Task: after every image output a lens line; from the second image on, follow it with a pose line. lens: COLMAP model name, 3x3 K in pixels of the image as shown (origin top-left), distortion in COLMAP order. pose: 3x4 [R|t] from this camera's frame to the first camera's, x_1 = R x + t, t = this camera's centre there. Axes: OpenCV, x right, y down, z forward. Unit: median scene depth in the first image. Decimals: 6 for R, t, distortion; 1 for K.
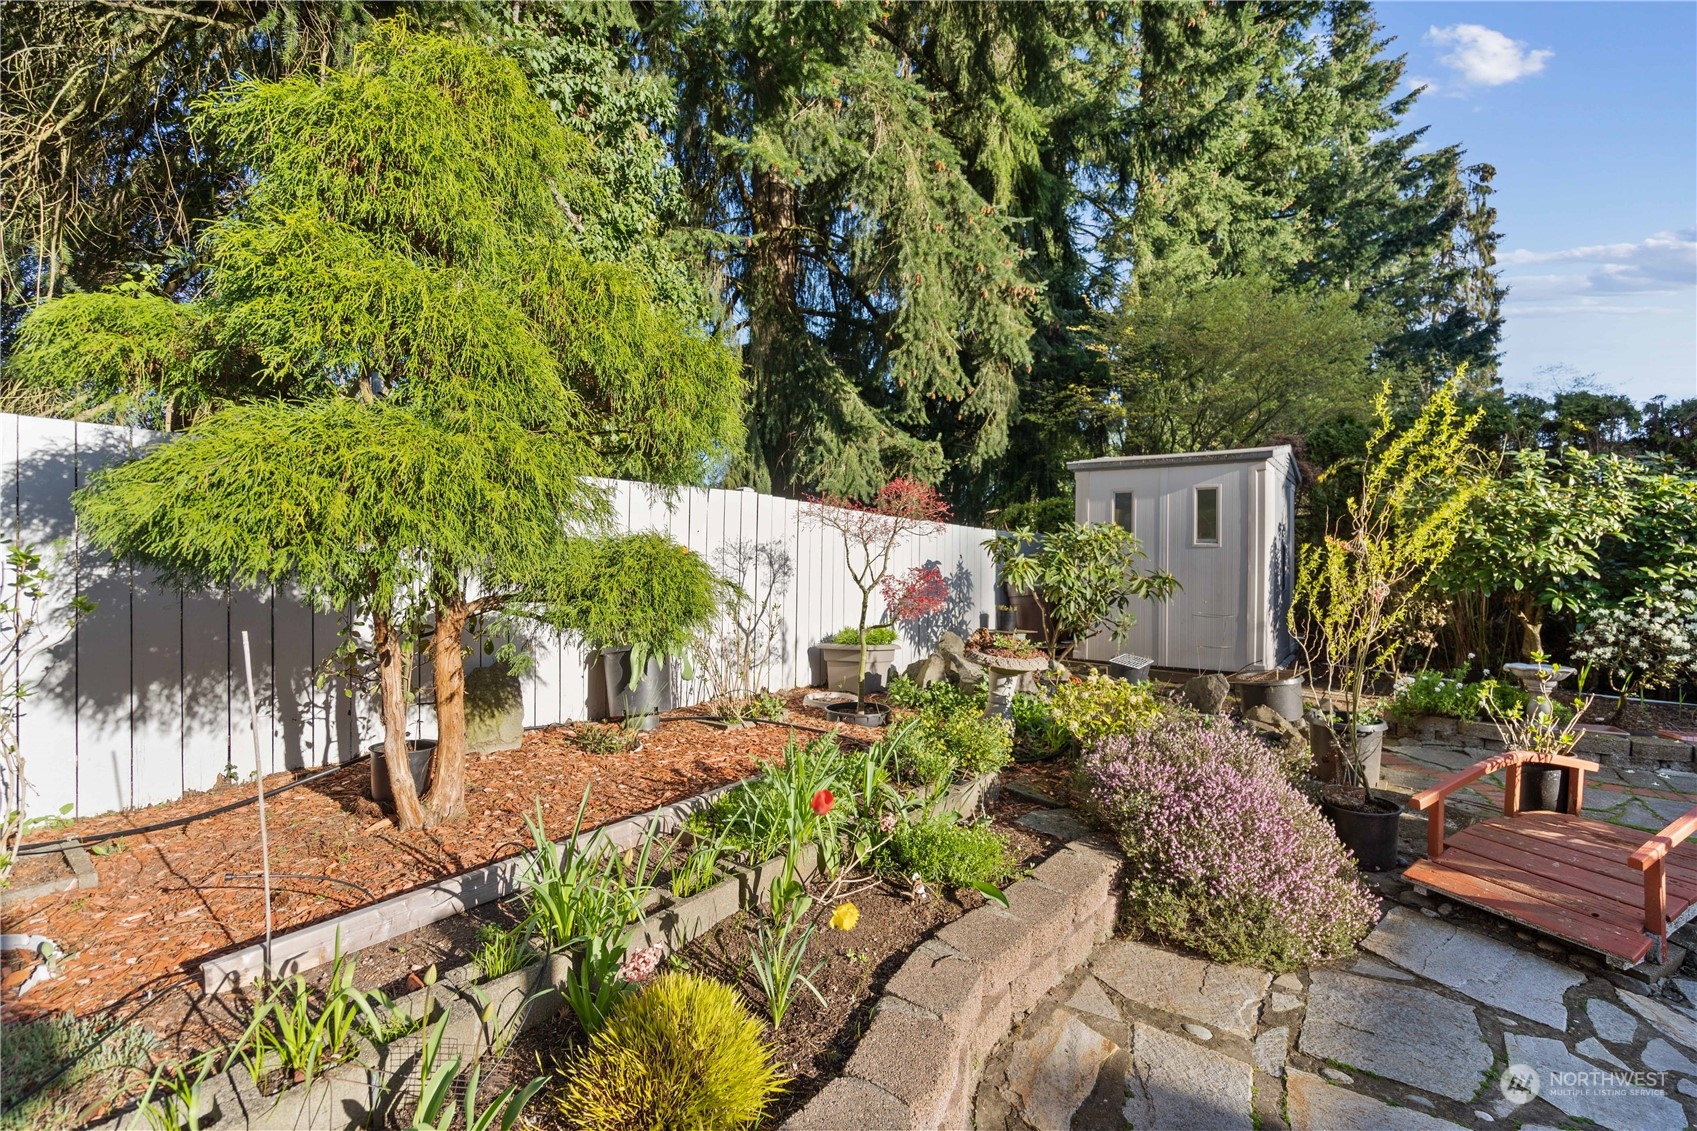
lens RADIAL K [[803.4, 0, 853.4], [0, 803.4, 562.5], [0, 0, 1]] dist [-0.002454, -0.000338]
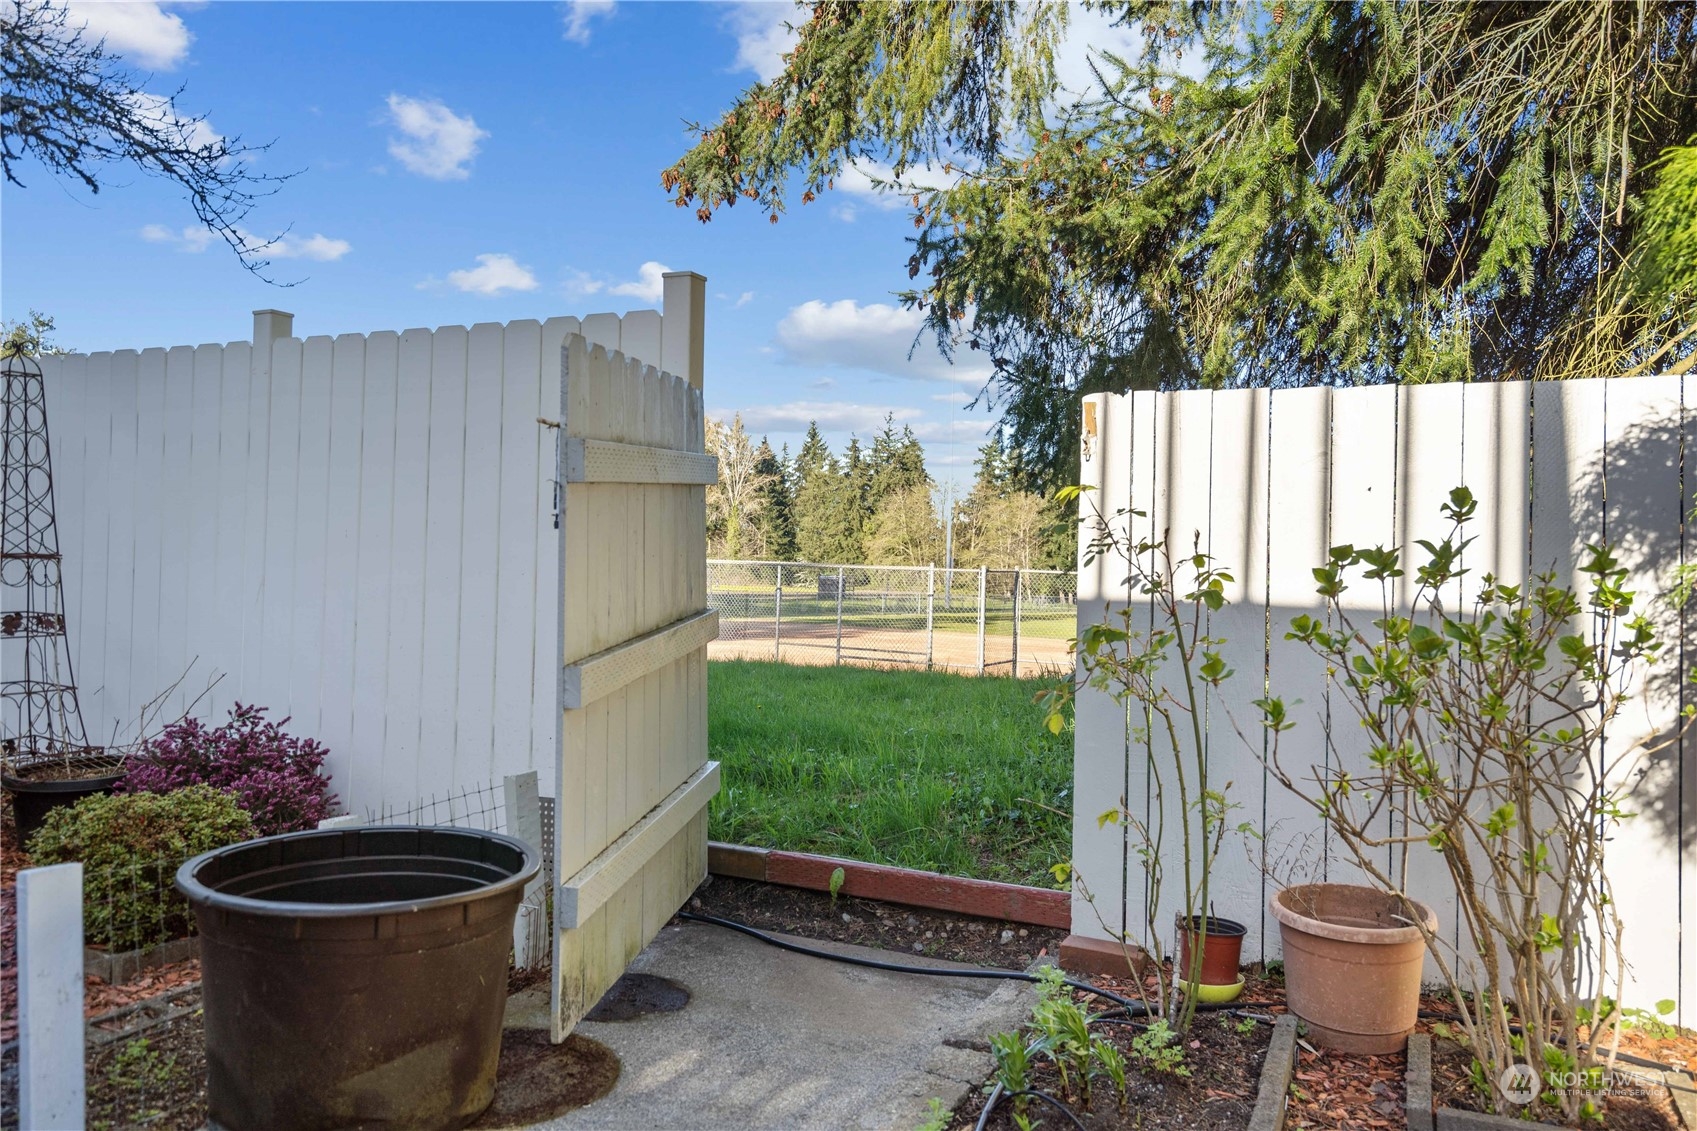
lens RADIAL K [[1240.2, 0, 849.1], [0, 1240.2, 564.3], [0, 0, 1]] dist [-0.005580, -0.002803]
pose [[0.192998, -0.010363, -0.981144, -0.164882], [-0.013453, 0.999822, -0.013207, -0.007618], [0.981107, 0.015748, 0.192825, 0.190241]]
